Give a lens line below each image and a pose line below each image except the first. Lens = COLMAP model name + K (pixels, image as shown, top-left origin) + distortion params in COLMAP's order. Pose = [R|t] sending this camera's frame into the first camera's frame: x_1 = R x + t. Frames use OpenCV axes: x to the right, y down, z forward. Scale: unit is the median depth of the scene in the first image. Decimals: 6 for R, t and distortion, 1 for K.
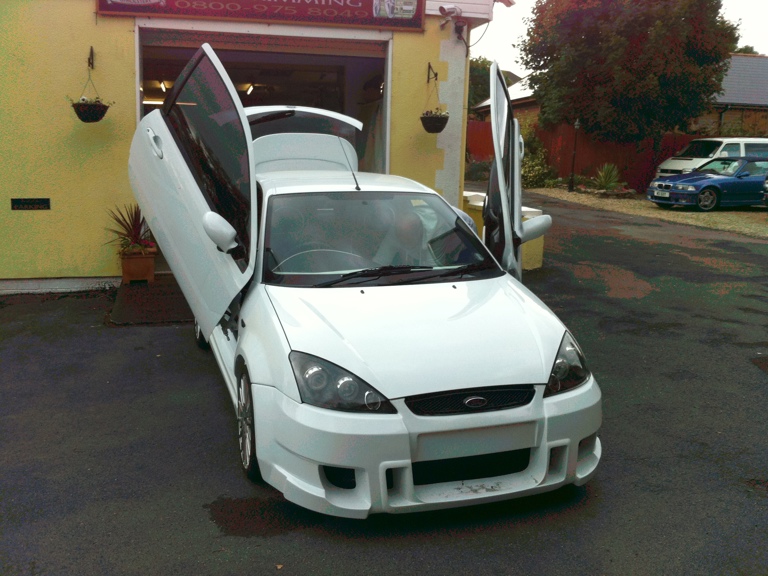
lens RADIAL K [[670.7, 0, 384.8], [0, 670.7, 304.8], [0, 0, 1]] dist [0.155039, -0.309555]
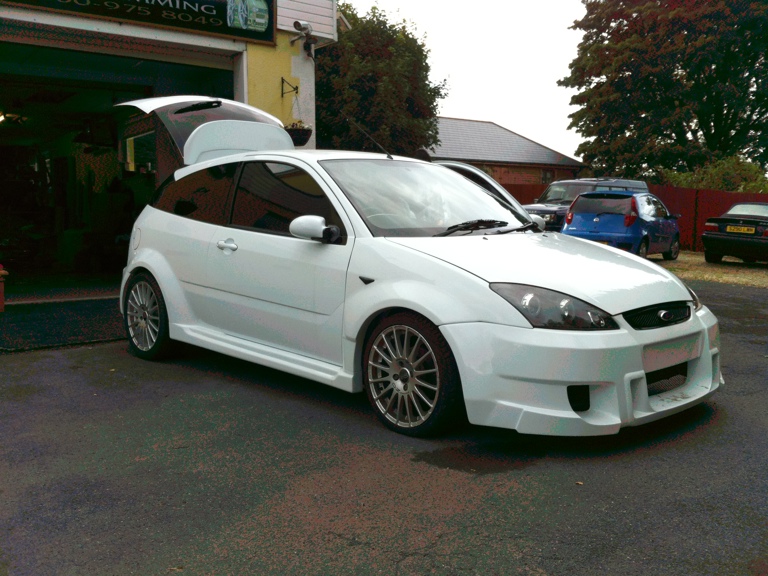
lens RADIAL K [[670.7, 0, 384.8], [0, 670.7, 304.8], [0, 0, 1]] dist [0.155039, -0.309555]
pose [[0.927748, -0.070449, 0.366498, -0.195335], [0.095442, 0.994153, -0.050501, 0.041575], [-0.360797, 0.081832, 0.929047, 0.052507]]
